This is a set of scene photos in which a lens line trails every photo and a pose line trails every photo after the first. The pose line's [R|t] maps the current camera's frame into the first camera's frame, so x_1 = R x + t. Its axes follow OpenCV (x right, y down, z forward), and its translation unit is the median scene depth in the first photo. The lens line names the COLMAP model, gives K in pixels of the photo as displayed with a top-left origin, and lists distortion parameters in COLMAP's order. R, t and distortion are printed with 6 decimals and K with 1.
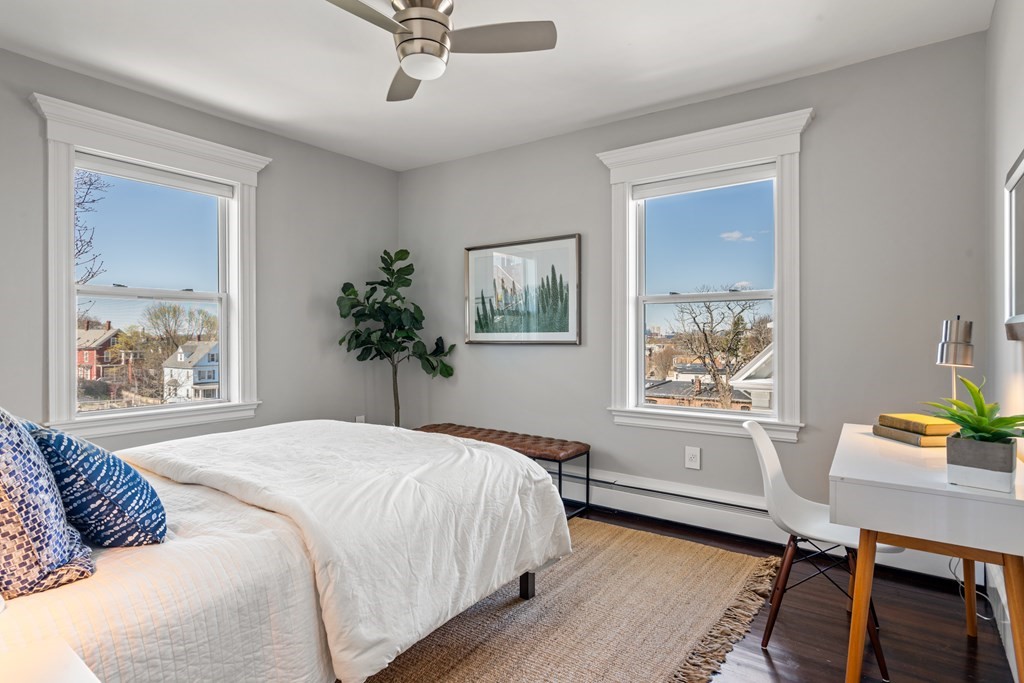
lens RADIAL K [[528.9, 0, 512.0], [0, 528.9, 341.5], [0, 0, 1]] dist [-0.000084, -0.000449]
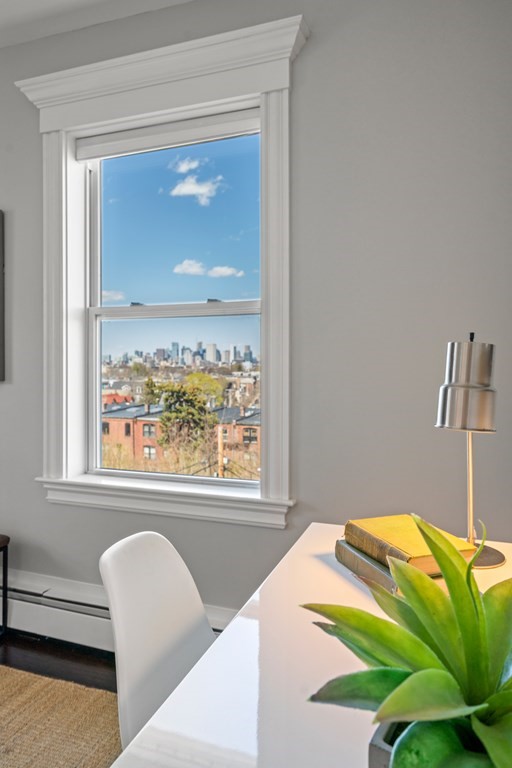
lens RADIAL K [[542.8, 0, 252.2], [0, 542.8, 379.8], [0, 0, 1]] dist [-0.004928, 0.000486]
pose [[0.969286, -0.007382, 0.245827, 0.323113], [0.002823, 0.999817, 0.018895, -0.008880], [-0.245922, -0.017621, 0.969129, 0.343940]]
